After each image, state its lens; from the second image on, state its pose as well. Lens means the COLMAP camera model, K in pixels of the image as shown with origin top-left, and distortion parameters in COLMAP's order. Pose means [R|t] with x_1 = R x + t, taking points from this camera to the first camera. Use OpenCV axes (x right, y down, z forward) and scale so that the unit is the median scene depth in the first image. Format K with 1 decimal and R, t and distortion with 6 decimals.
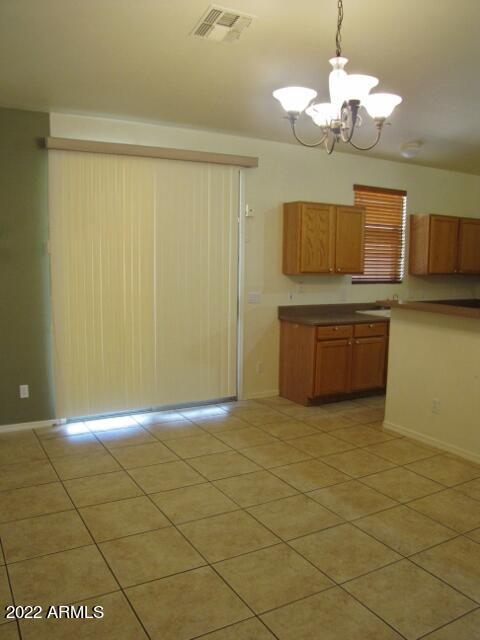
lens RADIAL K [[541.4, 0, 240.0], [0, 541.4, 320.0], [0, 0, 1]] dist [-0.172746, 0.140672]
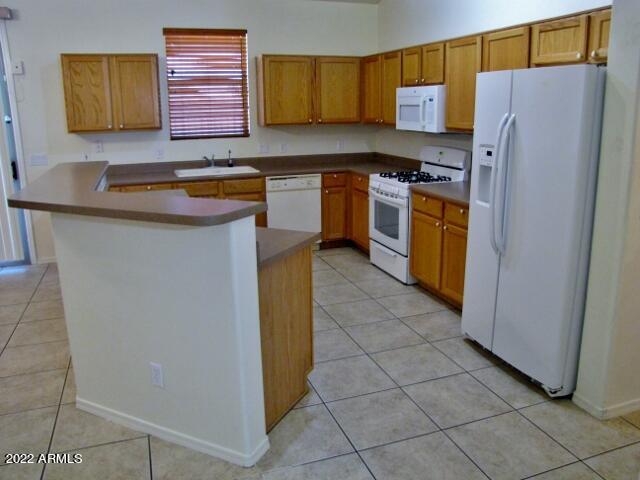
lens RADIAL K [[541.4, 0, 335.0], [0, 541.4, 231.3], [0, 0, 1]] dist [-0.172746, 0.140672]
pose [[0.986719, 0.013854, -0.161844, 0.618169], [0.005051, 0.993257, 0.115822, -0.015775], [0.162357, -0.115101, 0.979996, 0.143285]]
